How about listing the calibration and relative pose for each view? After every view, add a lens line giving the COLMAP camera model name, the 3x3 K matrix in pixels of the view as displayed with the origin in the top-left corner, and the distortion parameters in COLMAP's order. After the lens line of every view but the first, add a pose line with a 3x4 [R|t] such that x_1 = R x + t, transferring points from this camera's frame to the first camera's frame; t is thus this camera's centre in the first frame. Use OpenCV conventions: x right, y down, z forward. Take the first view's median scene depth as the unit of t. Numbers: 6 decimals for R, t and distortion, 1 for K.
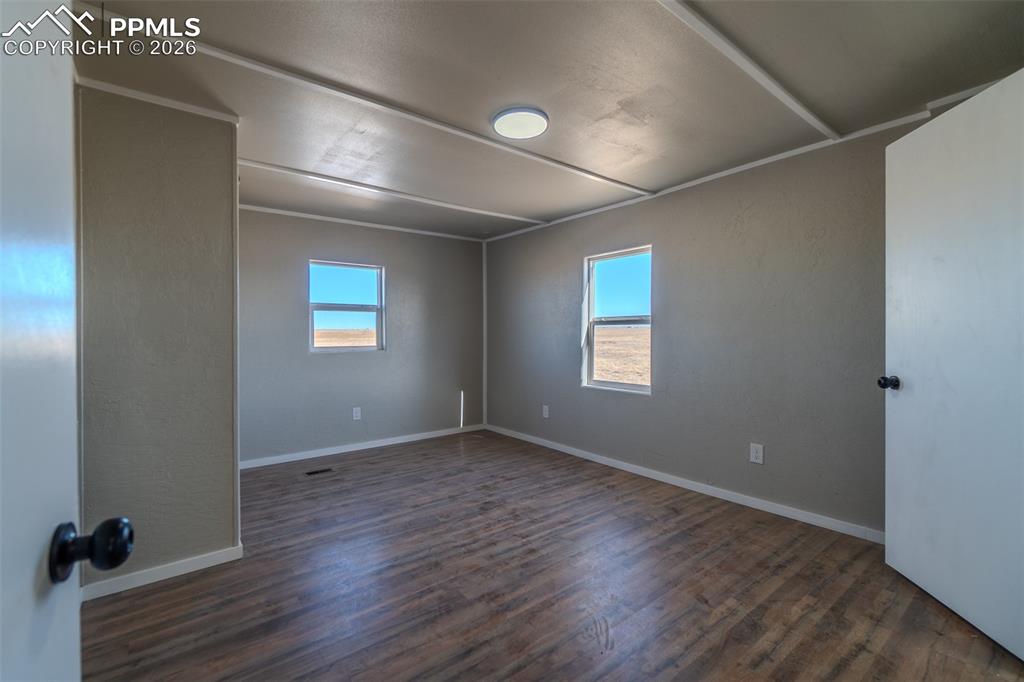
lens RADIAL K [[442.1, 0, 502.3], [0, 442.1, 337.1], [0, 0, 1]] dist [-0.004073, 0.000186]
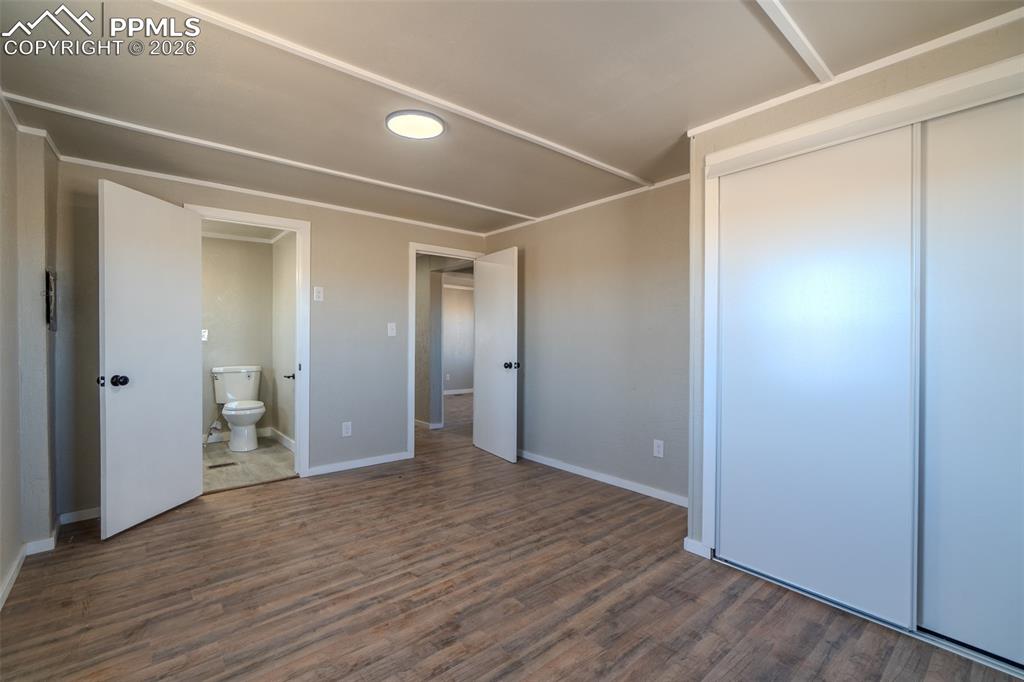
lens RADIAL K [[442.1, 0, 502.3], [0, 442.1, 337.1], [0, 0, 1]] dist [-0.004073, 0.000186]
pose [[-0.998781, 0.001869, -0.049328, -0.097018], [0.001677, 0.999991, 0.003946, -0.014608], [0.049335, 0.003859, -0.998775, 1.946534]]
